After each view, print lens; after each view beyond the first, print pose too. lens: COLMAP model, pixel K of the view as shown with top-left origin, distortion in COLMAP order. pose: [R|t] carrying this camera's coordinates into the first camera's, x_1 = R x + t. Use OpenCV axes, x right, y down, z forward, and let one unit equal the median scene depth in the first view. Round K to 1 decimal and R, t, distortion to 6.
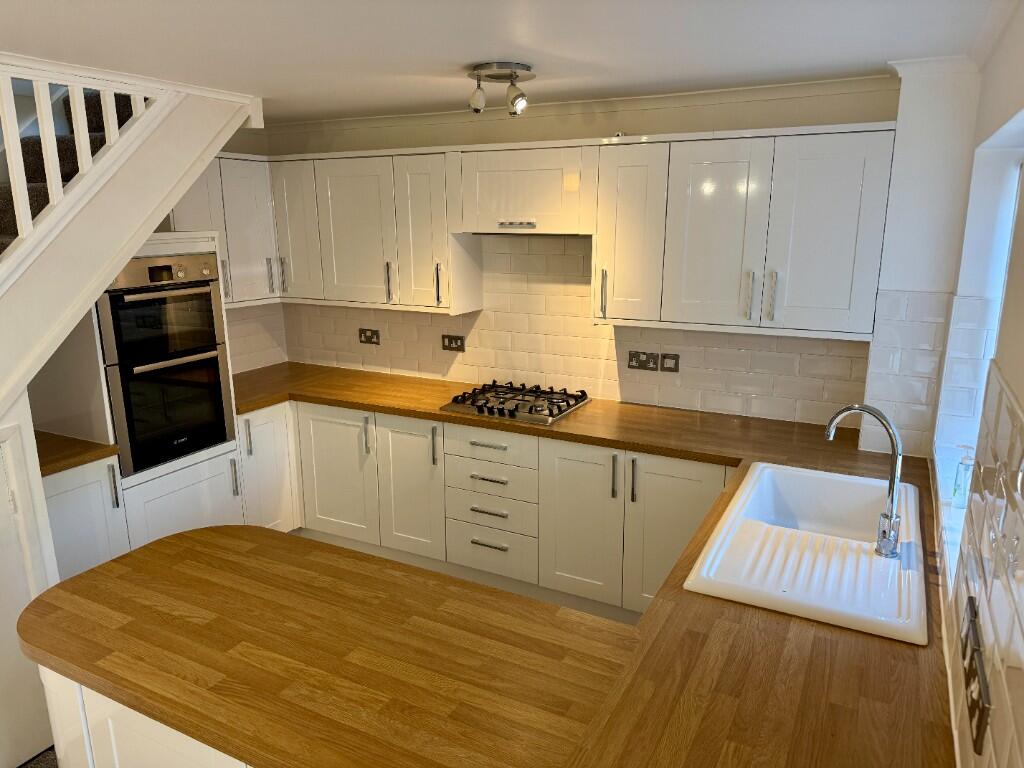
lens RADIAL K [[724.2, 0, 516.4], [0, 724.2, 383.8], [0, 0, 1]] dist [0.011359, -0.017978]
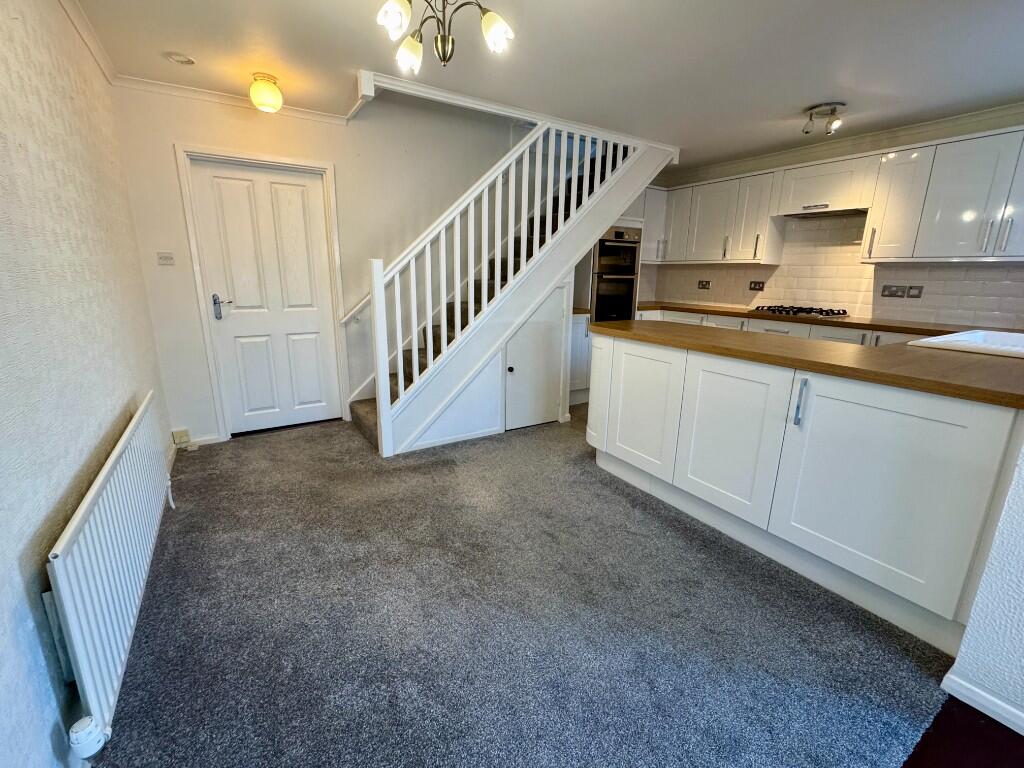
lens RADIAL K [[441.5, 0, 507.8], [0, 441.5, 384.7], [0, 0, 1]] dist [0.002880, -0.000711]
pose [[0.858638, 0.139401, -0.493263, -0.048490], [-0.136387, 0.989752, 0.042300, 0.251910], [0.494105, 0.030954, 0.868851, -0.280643]]
